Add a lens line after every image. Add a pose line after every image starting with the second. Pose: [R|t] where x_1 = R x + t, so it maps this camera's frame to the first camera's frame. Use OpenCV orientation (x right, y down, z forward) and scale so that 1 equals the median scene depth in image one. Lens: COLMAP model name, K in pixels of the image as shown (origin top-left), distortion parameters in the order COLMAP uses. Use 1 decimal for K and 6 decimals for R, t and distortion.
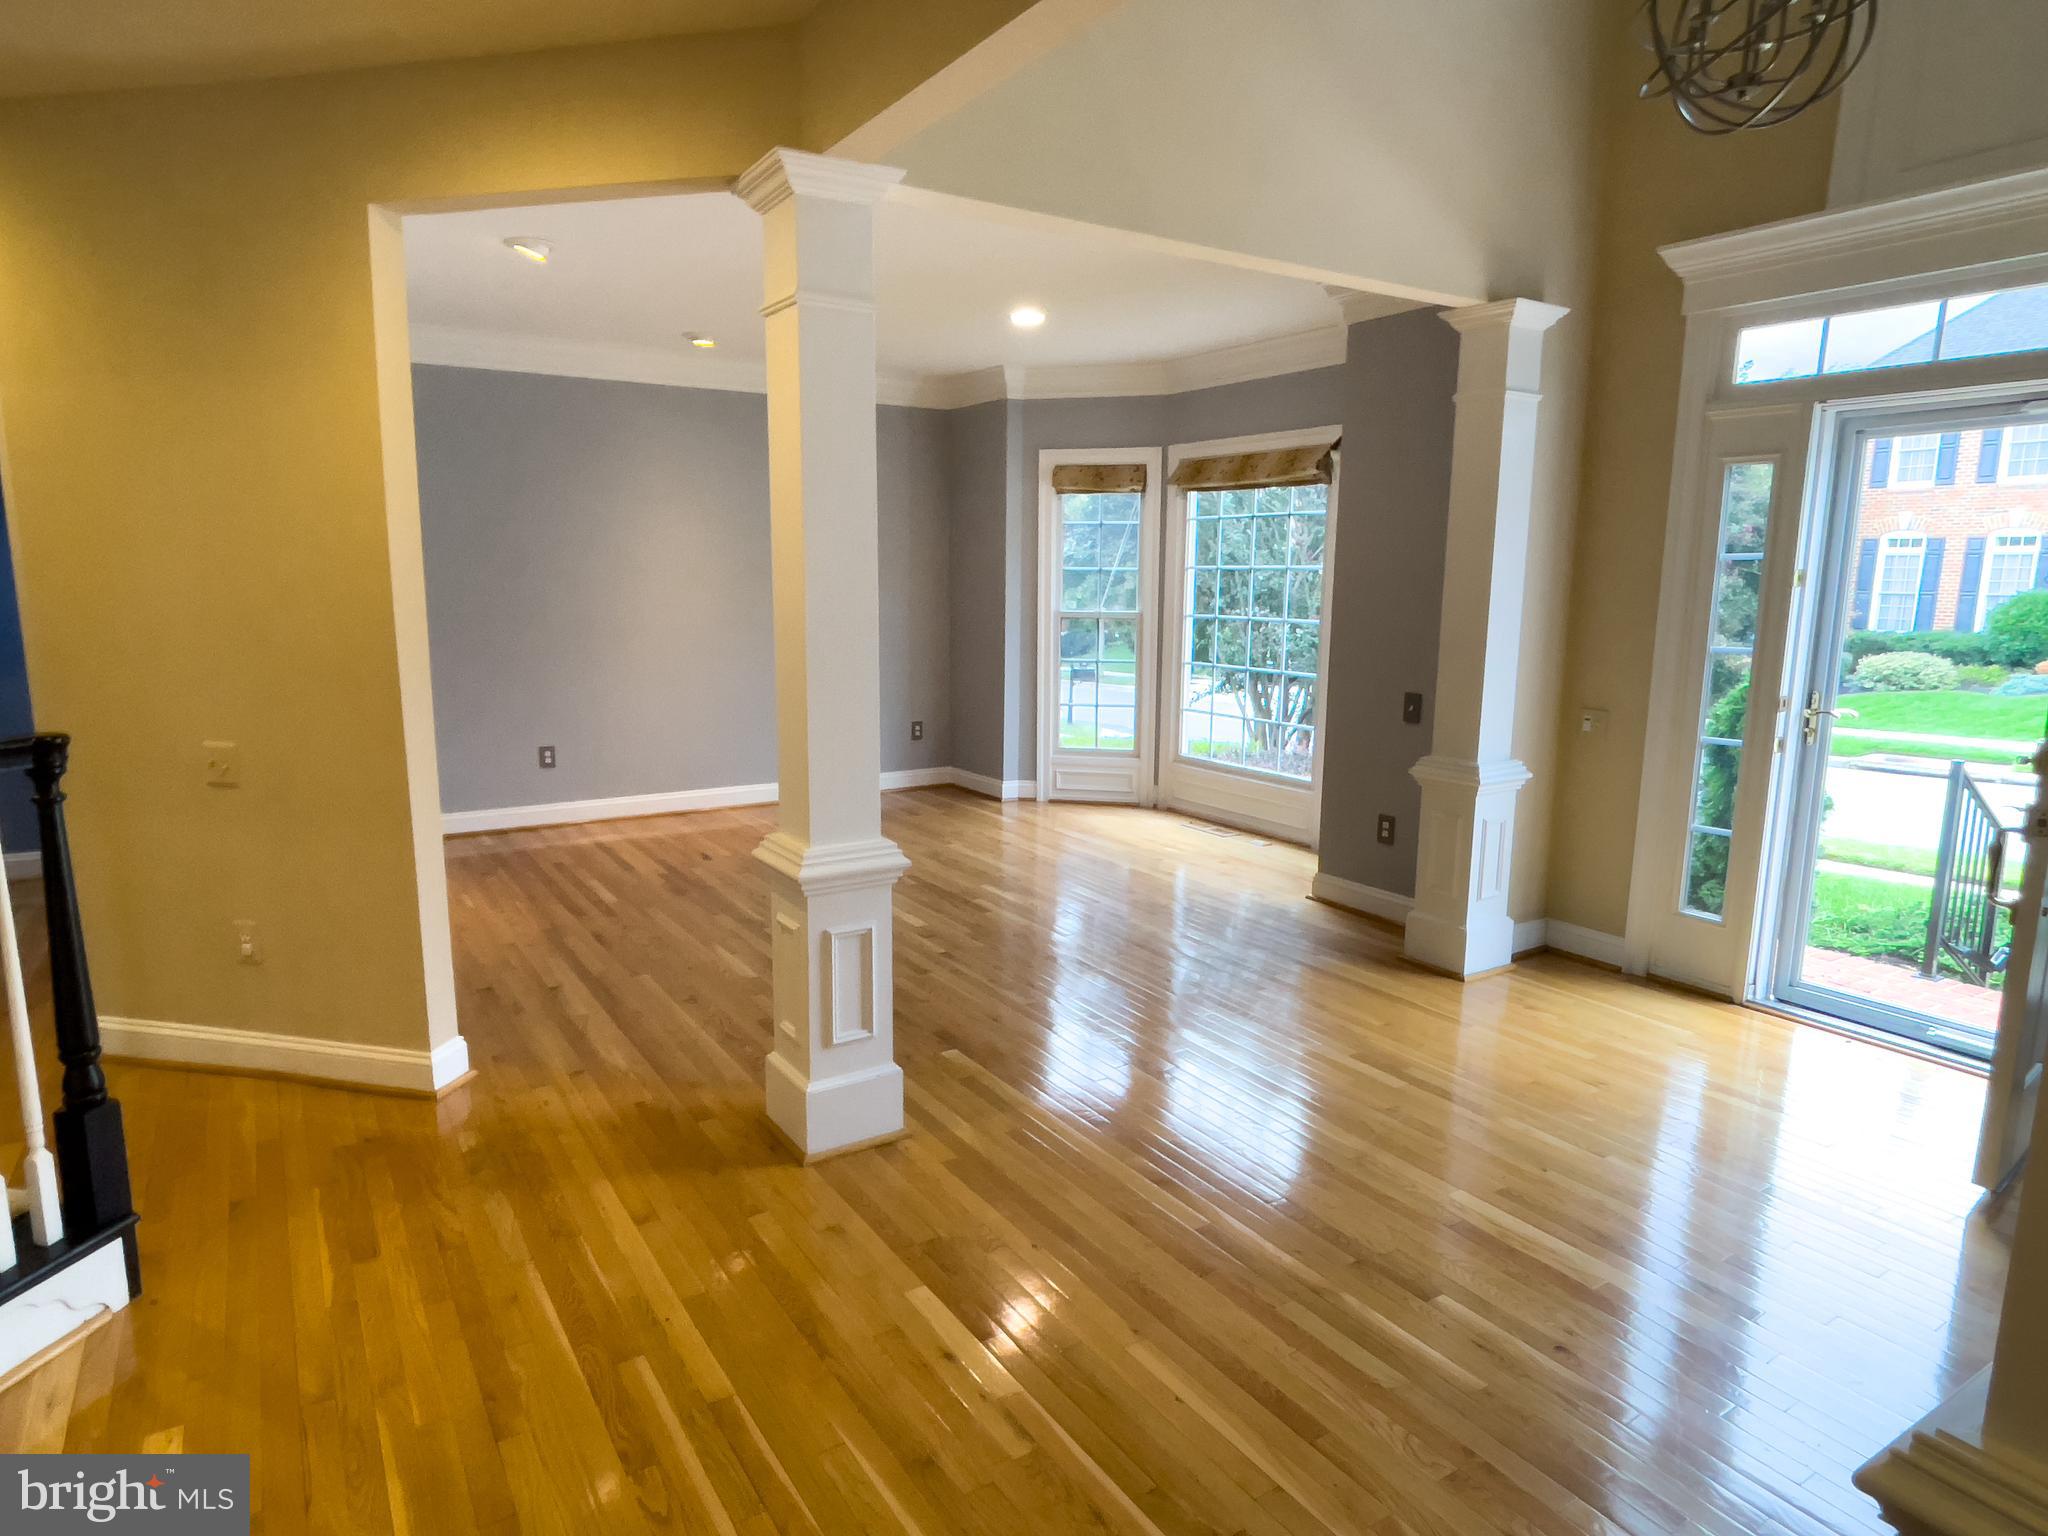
lens RADIAL K [[1171.6, 0, 1017.4], [0, 1171.6, 776.2], [0, 0, 1]] dist [0.001059, -0.000641]
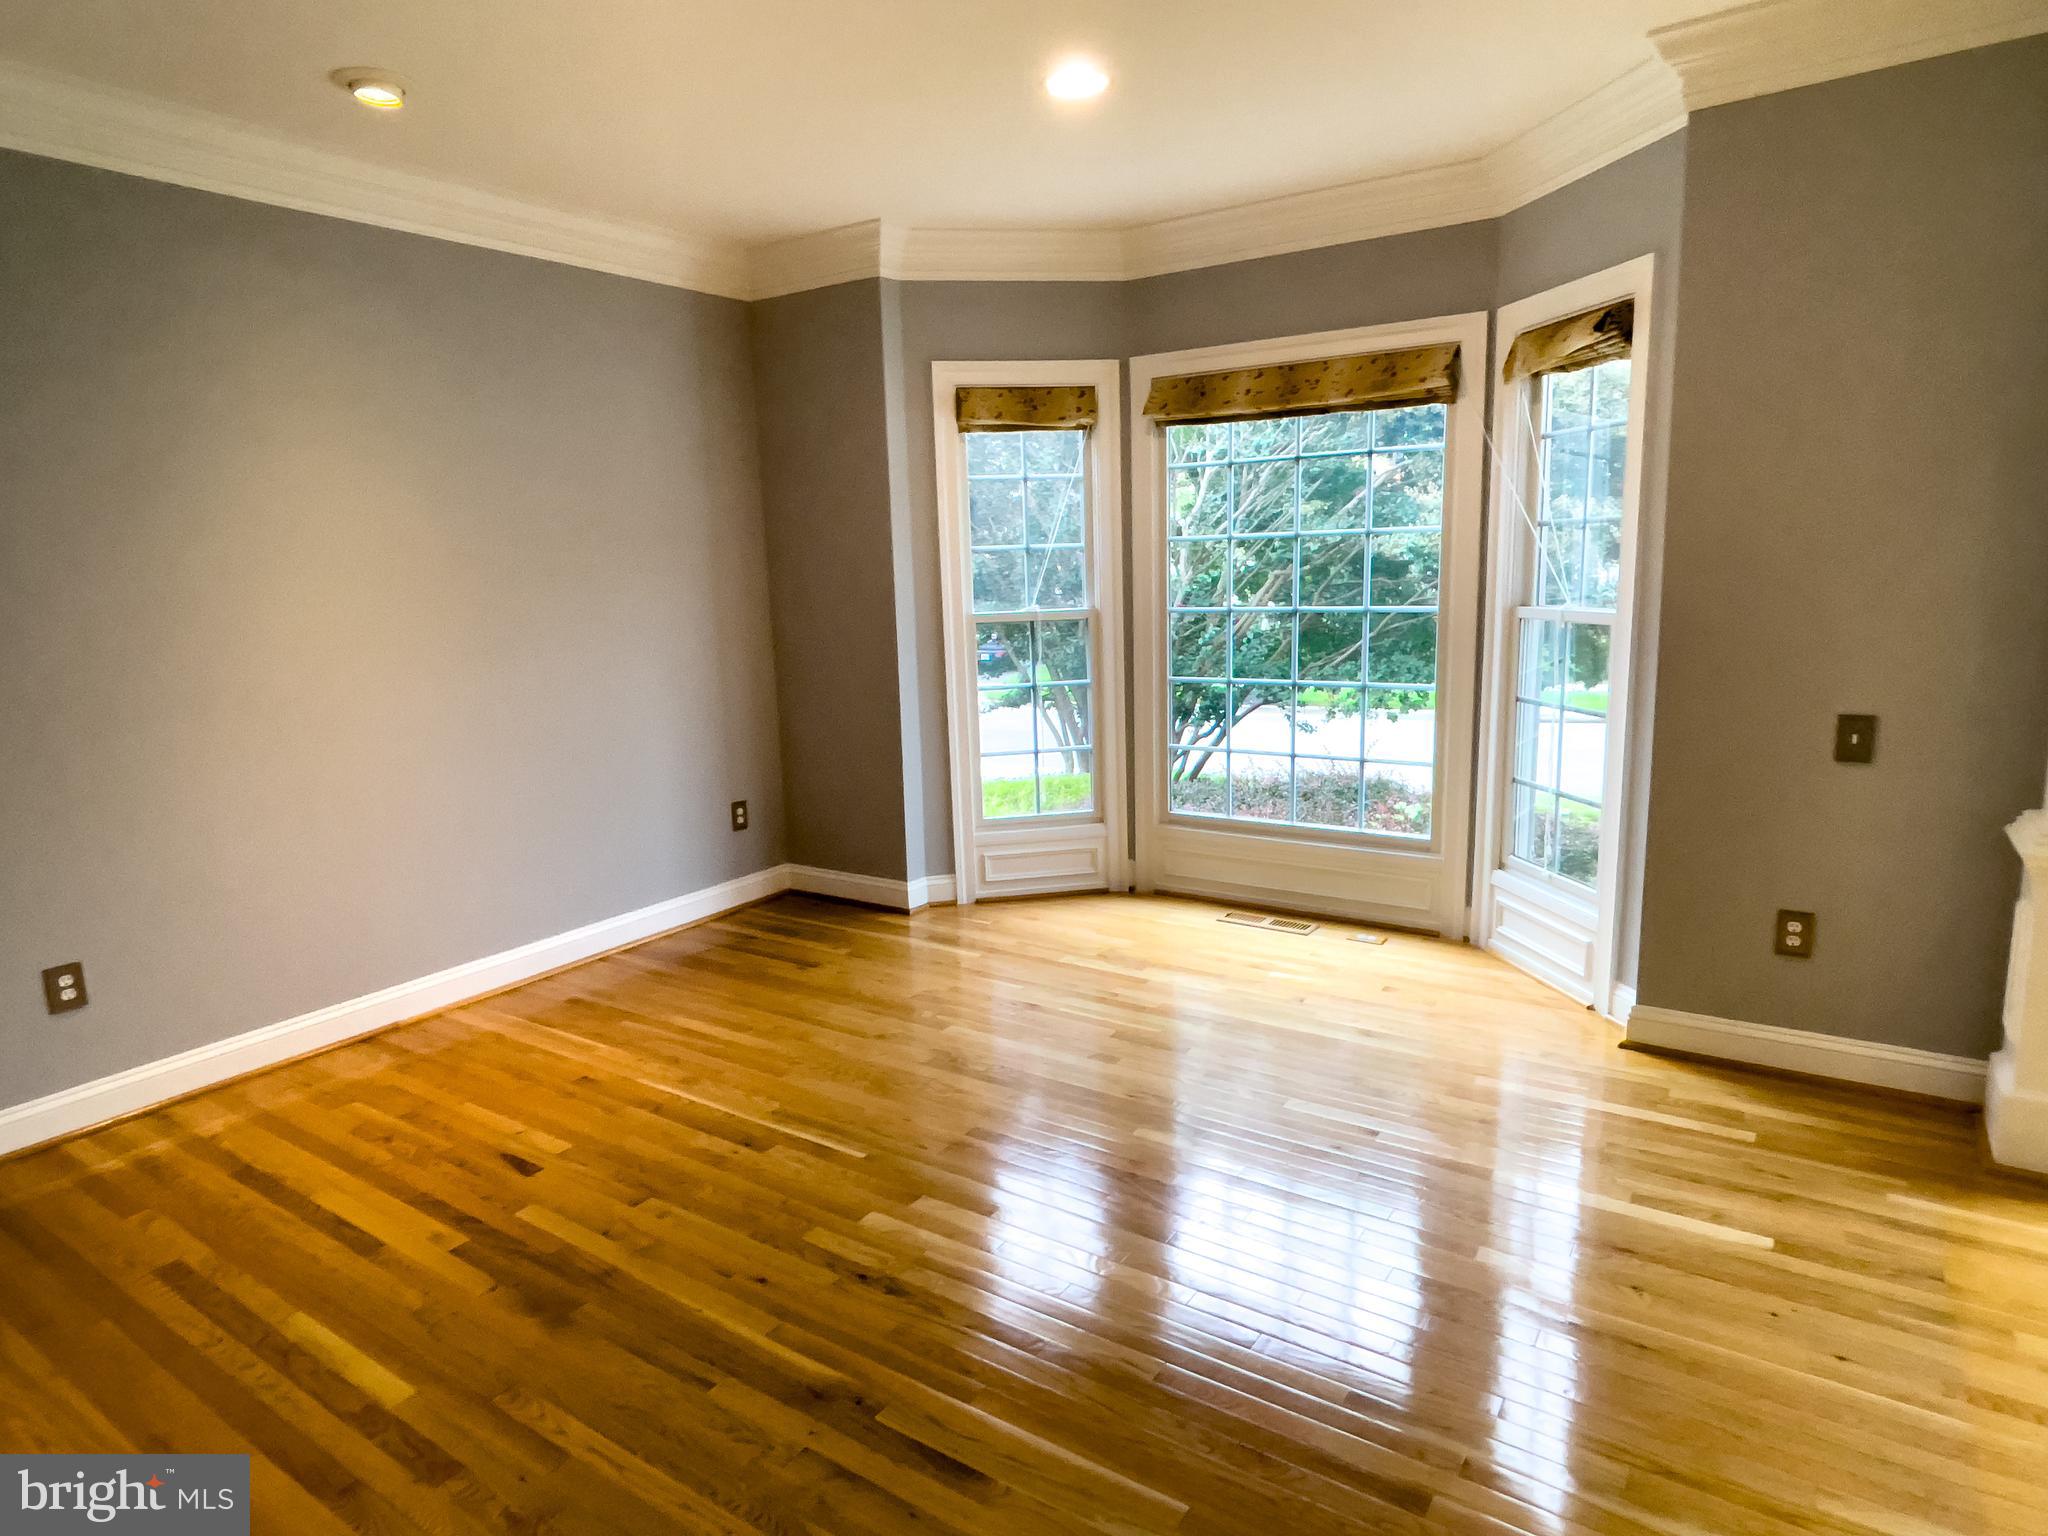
lens RADIAL K [[1199.5, 0, 1024.0], [0, 1199.5, 768.0], [0, 0, 1]] dist [-0.000288, -0.003187]
pose [[0.923174, -0.101971, 0.370610, -0.203680], [0.103082, 0.994530, 0.016864, -0.066863], [-0.370303, 0.022634, 0.928635, 0.391340]]
